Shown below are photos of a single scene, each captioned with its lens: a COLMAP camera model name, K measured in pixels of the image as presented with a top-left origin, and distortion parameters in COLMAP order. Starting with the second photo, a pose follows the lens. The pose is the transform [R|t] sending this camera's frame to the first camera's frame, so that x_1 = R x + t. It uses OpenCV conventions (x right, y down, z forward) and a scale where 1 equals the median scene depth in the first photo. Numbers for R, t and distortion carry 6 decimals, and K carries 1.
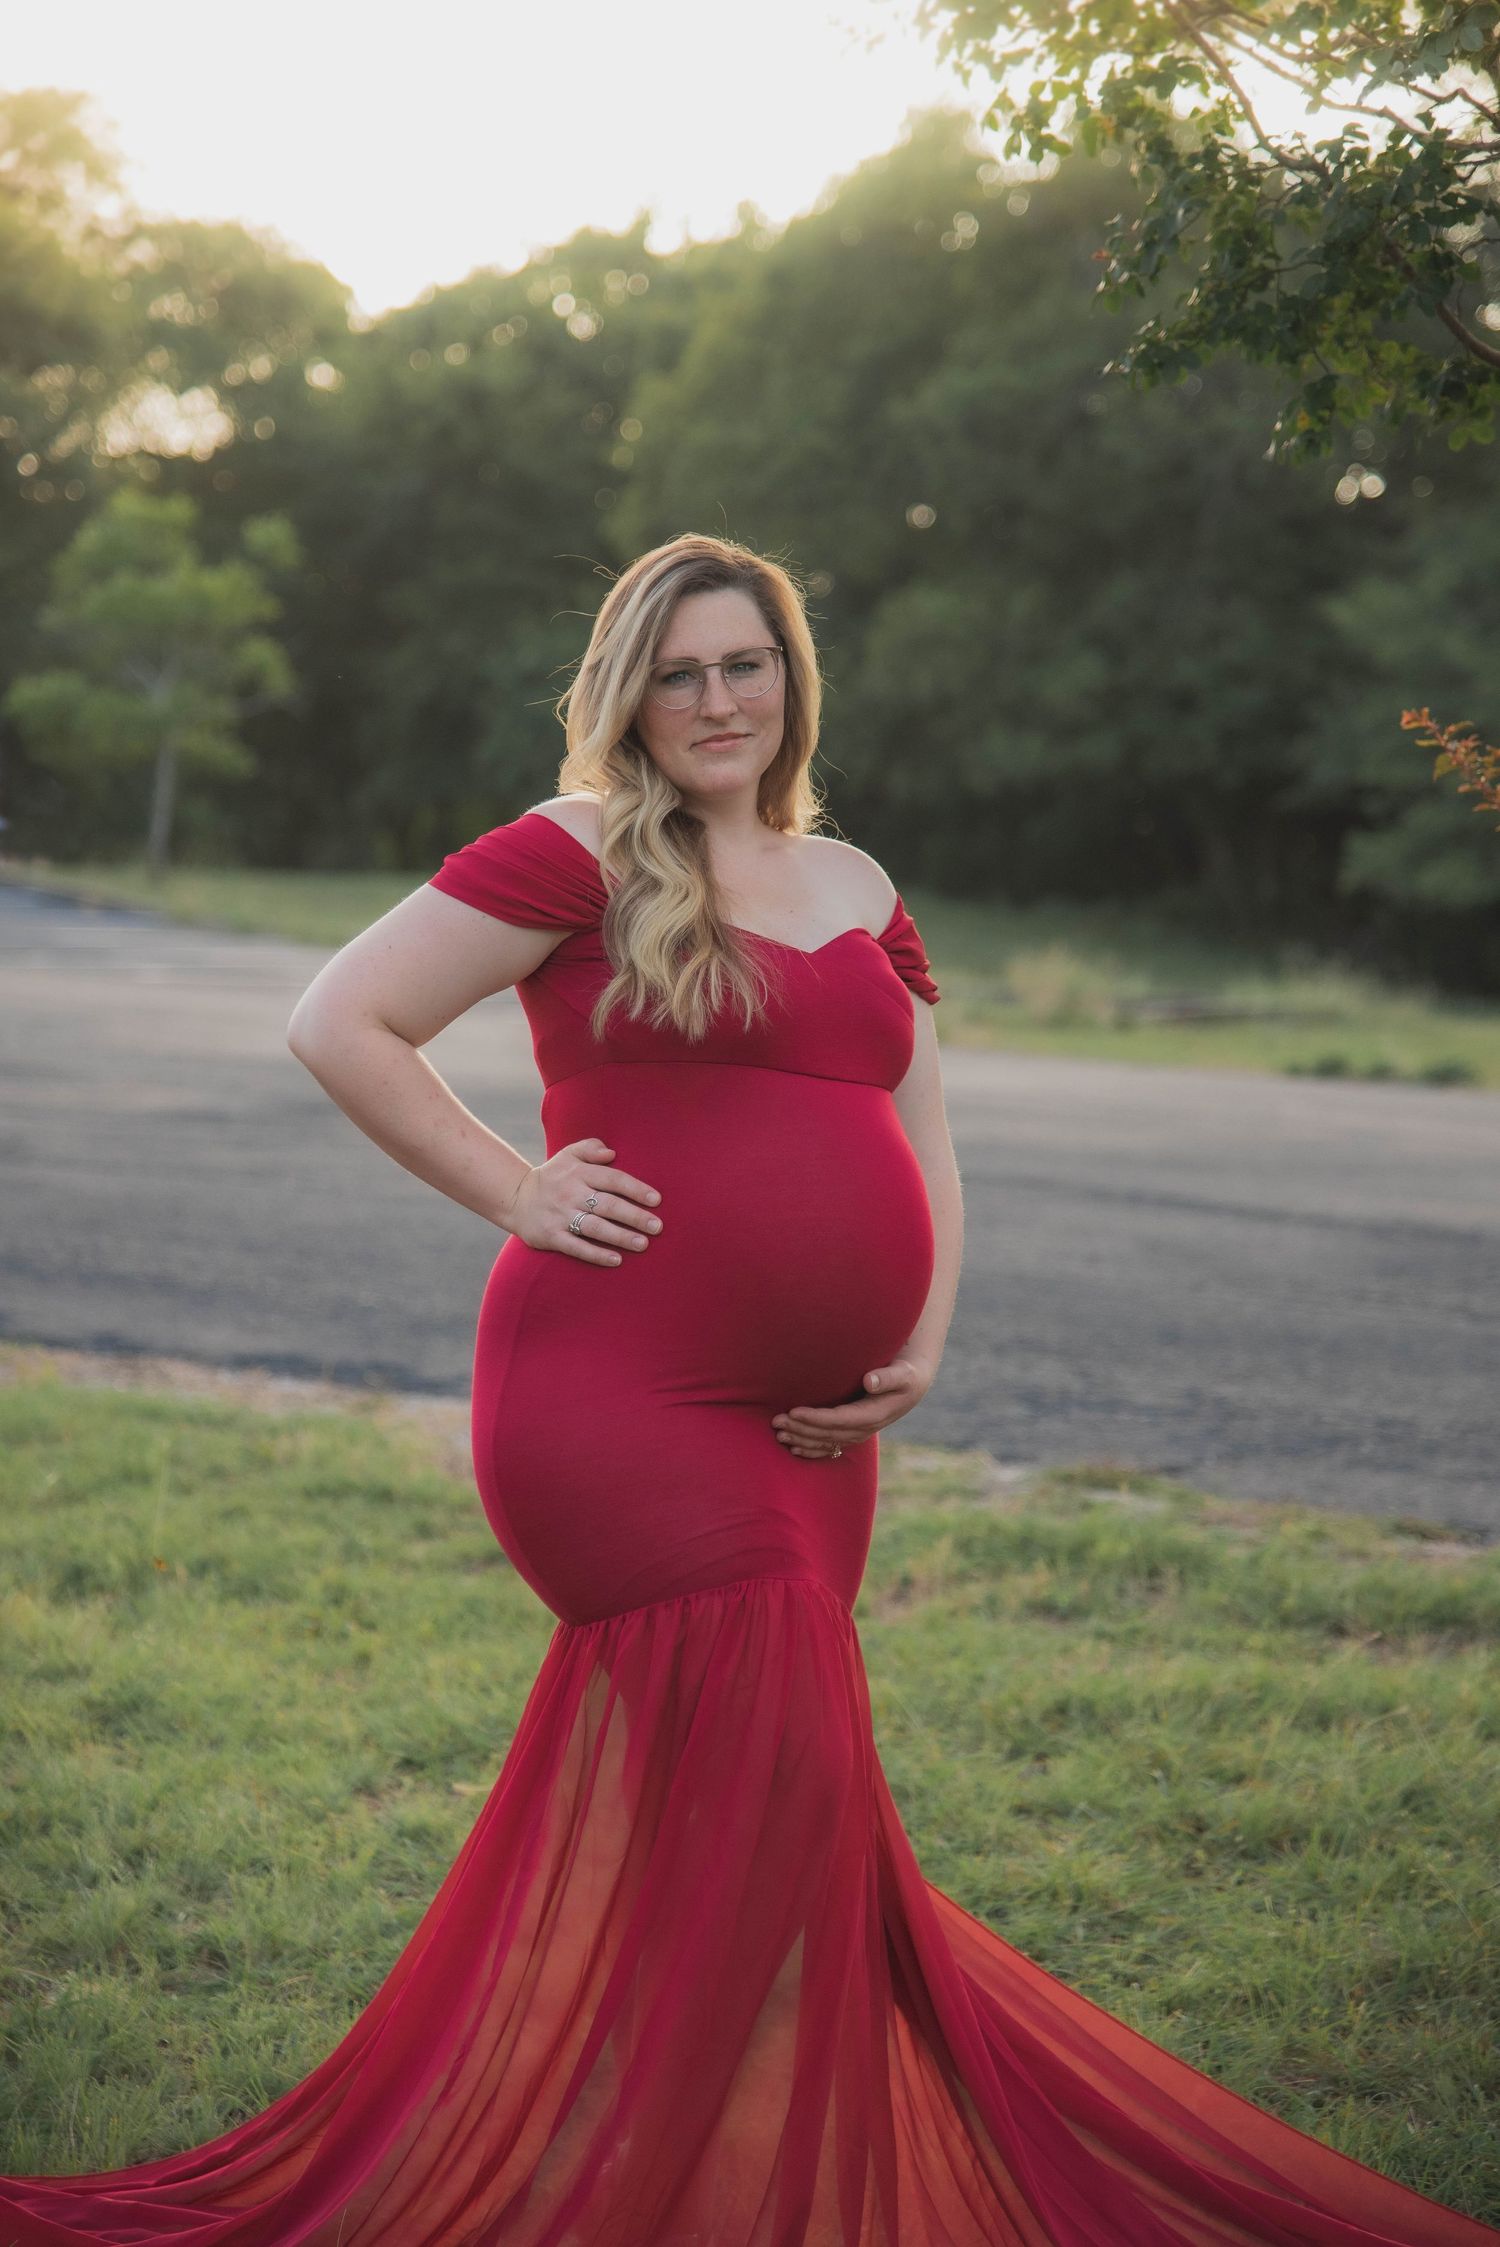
lens RADIAL K [[6089.8, 0, 743.3], [0, 6089.8, 1102.3], [0, 0, 1]] dist [0.974294, 0.000000]
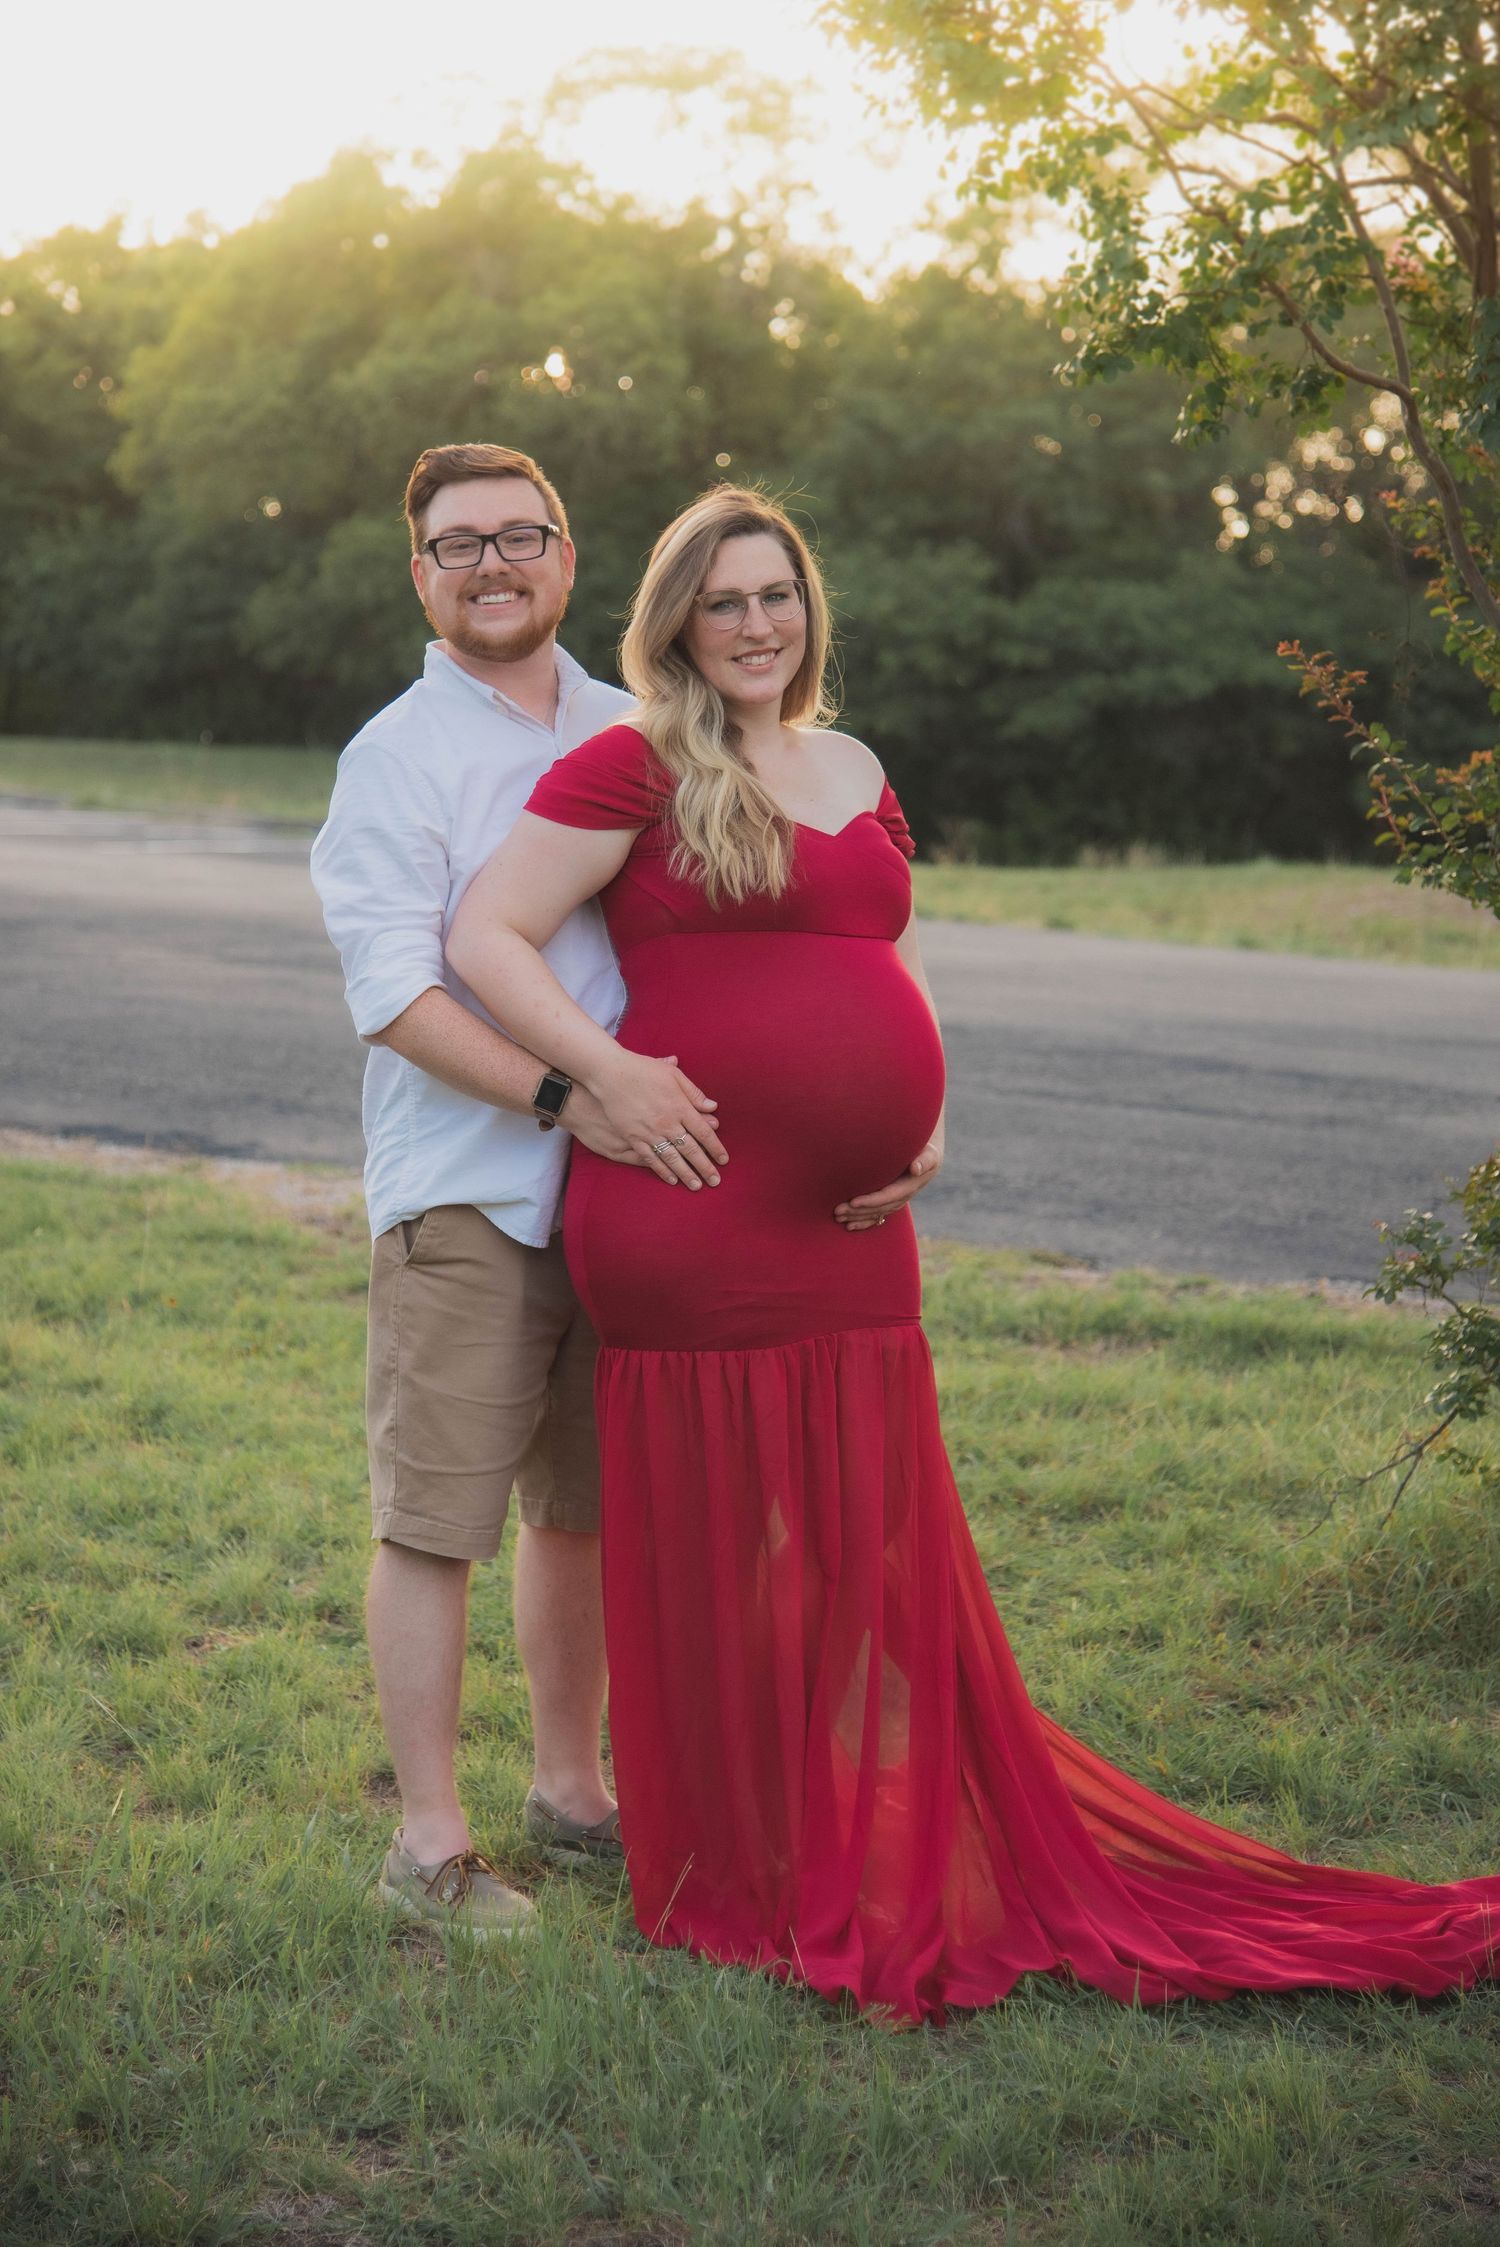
lens RADIAL K [[4594.0, 0, 785.3], [0, 4594.0, 1158.4], [0, 0, 1]] dist [0.495499, 0.000000]
pose [[0.992135, -0.003642, 0.125117, -0.066874], [-0.002954, 0.998617, 0.052495, -0.003660], [-0.125135, -0.052452, 0.990752, 0.033203]]
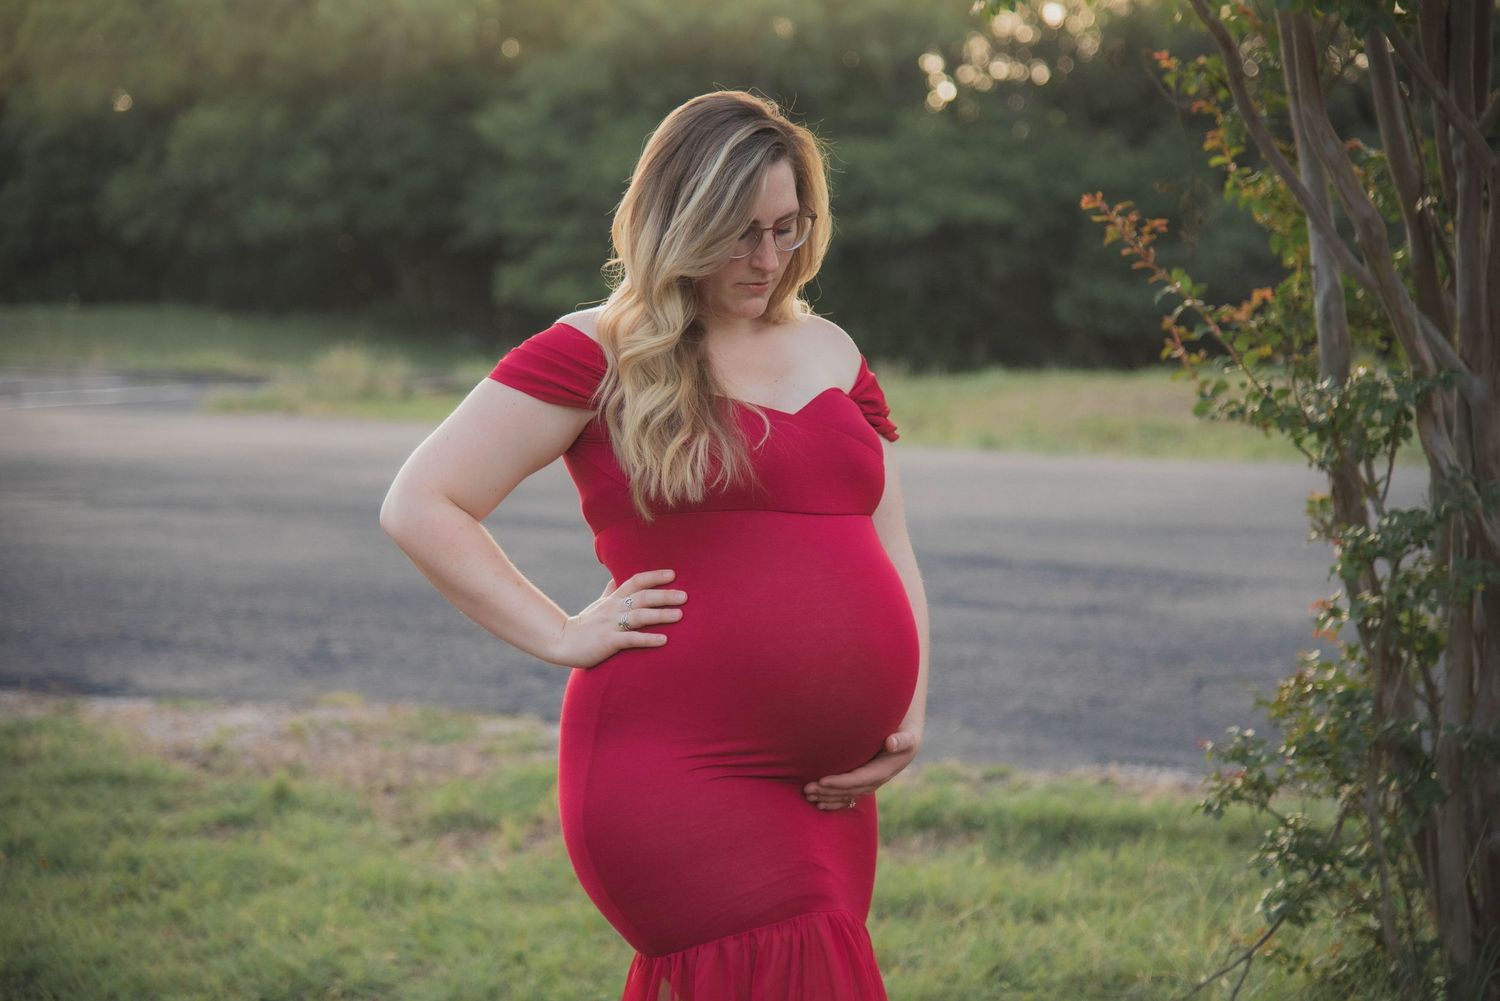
lens RADIAL K [[3862.8, 0, 759.2], [0, 3862.8, 506.7], [0, 0, 1]] dist [0.746185, 0.000000]
pose [[0.984490, -0.046419, 0.169191, -0.063499], [0.043295, 0.998818, 0.022110, -0.010296], [-0.170017, -0.014442, 0.985335, 0.104080]]
